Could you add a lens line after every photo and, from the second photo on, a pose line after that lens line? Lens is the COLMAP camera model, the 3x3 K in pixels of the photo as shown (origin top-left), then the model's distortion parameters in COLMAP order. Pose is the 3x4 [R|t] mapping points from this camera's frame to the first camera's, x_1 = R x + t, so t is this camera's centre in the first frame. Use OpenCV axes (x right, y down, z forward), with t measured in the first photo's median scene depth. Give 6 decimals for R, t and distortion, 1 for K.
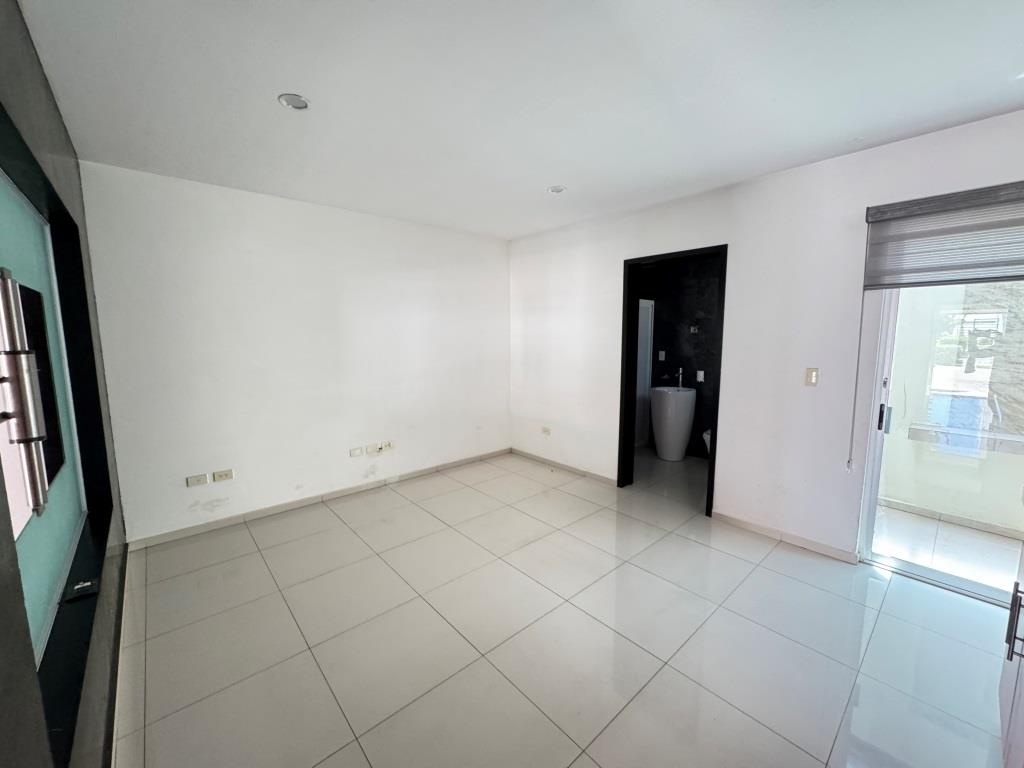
lens RADIAL K [[410.6, 0, 514.4], [0, 410.6, 384.0], [0, 0, 1]] dist [-0.000663, -0.000405]
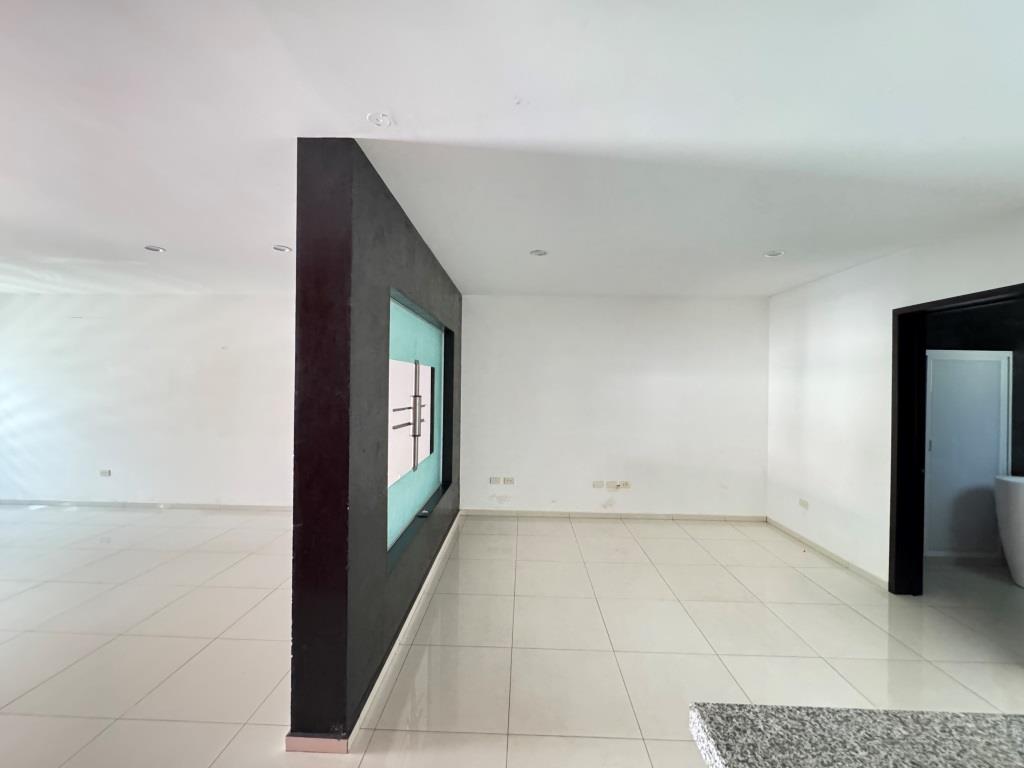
lens RADIAL K [[410.6, 0, 510.6], [0, 410.6, 383.3], [0, 0, 1]] dist [-0.000663, -0.000405]
pose [[0.724377, 0.013339, -0.689275, 0.325744], [-0.101549, 0.990971, -0.087543, -0.000763], [0.681884, 0.133409, 0.719191, -0.128143]]
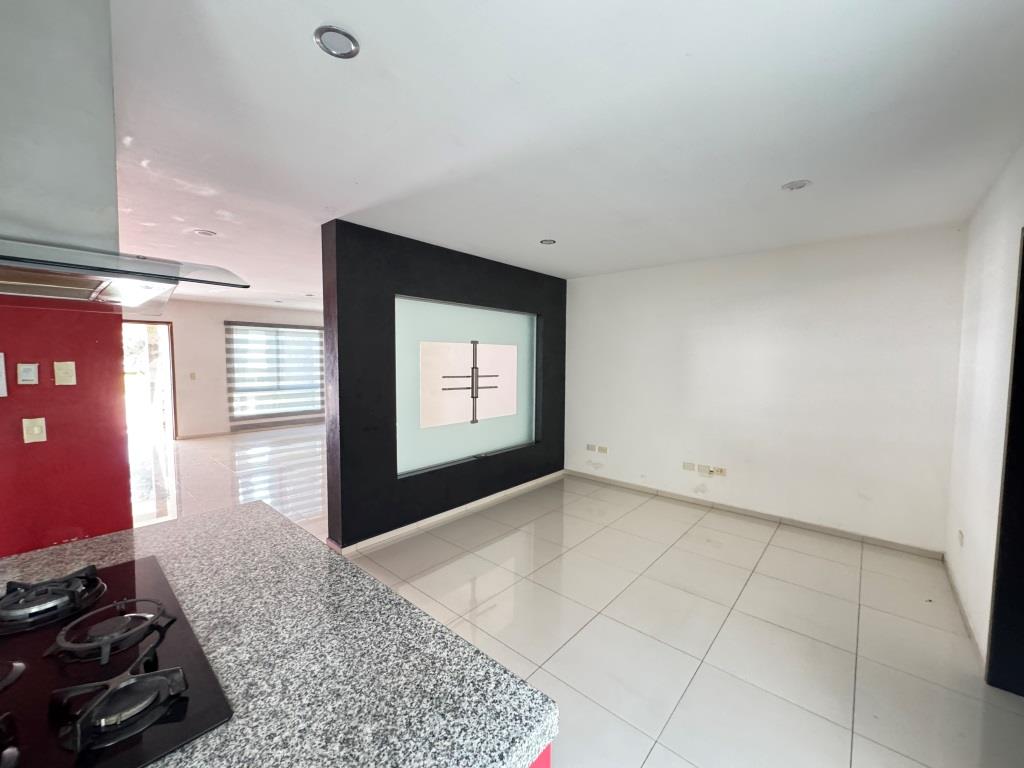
lens RADIAL K [[410.6, 0, 511.7], [0, 410.6, 382.1], [0, 0, 1]] dist [-0.000663, -0.000405]
pose [[0.113628, 0.061445, -0.991622, 0.822395], [-0.131726, 0.990206, 0.046264, -0.067593], [0.984752, 0.125366, 0.120609, 0.414115]]
